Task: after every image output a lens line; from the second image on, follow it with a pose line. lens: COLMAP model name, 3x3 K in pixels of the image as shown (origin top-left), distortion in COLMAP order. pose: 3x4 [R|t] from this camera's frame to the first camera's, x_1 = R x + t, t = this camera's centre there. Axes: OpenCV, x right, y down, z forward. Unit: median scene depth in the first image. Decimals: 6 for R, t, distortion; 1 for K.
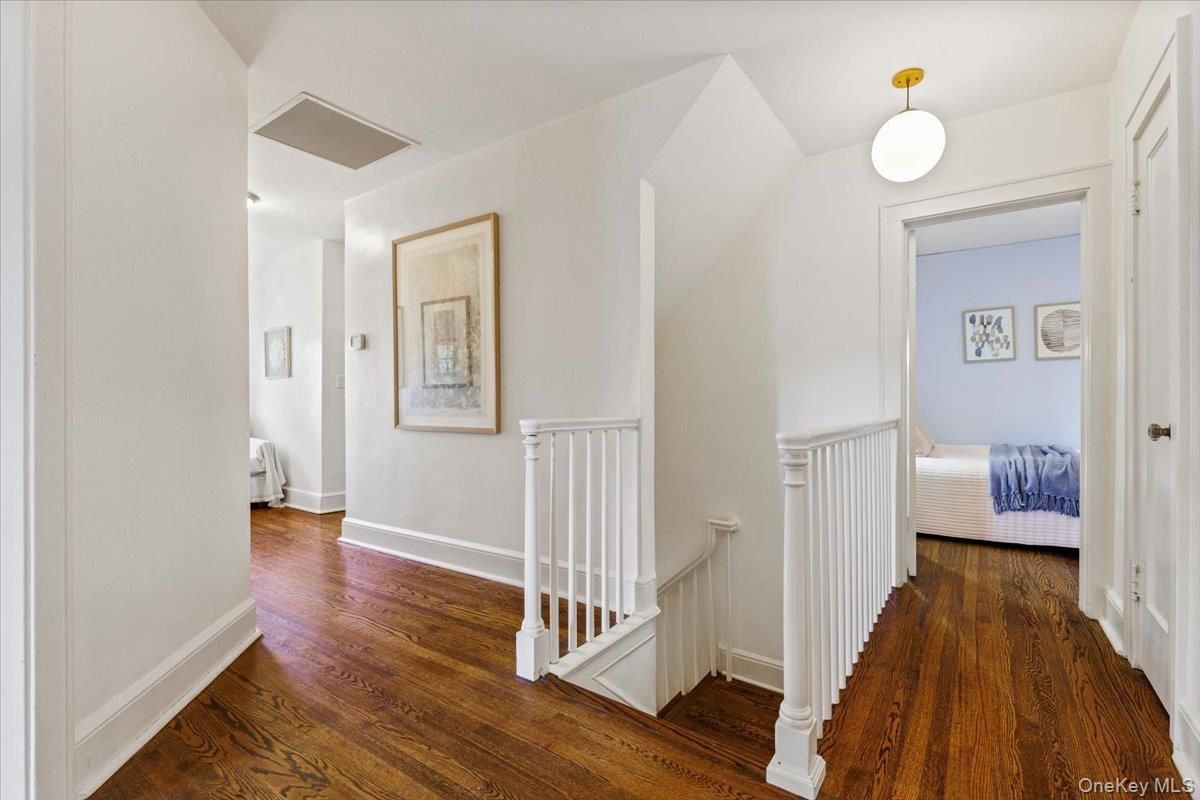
lens RADIAL K [[553.4, 0, 598.8], [0, 553.4, 399.5], [0, 0, 1]] dist [-0.017728, 0.000033]
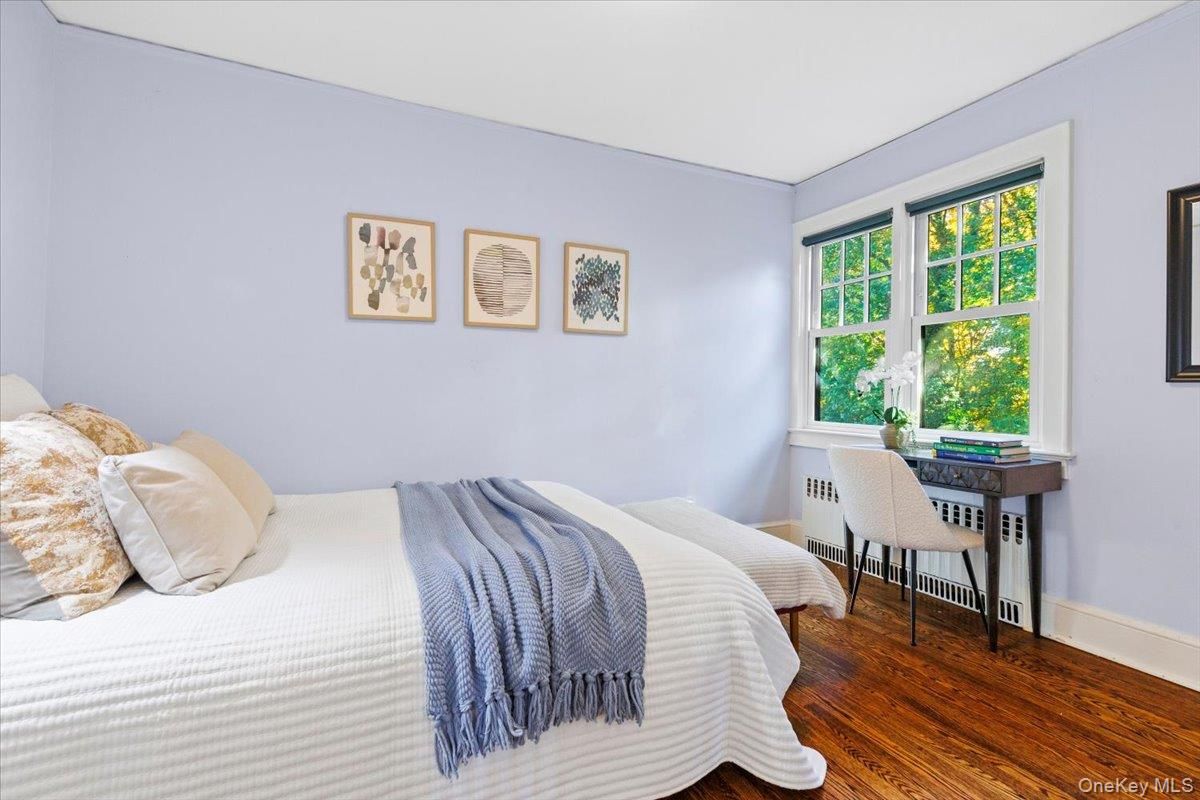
lens RADIAL K [[553.4, 0, 602.2], [0, 553.4, 396.3], [0, 0, 1]] dist [-0.017728, 0.000033]
pose [[0.518826, 0.009908, 0.854822, 0.376804], [-0.017755, 0.999842, -0.000813, -0.001121], [-0.854695, -0.014755, 0.518920, 0.569049]]
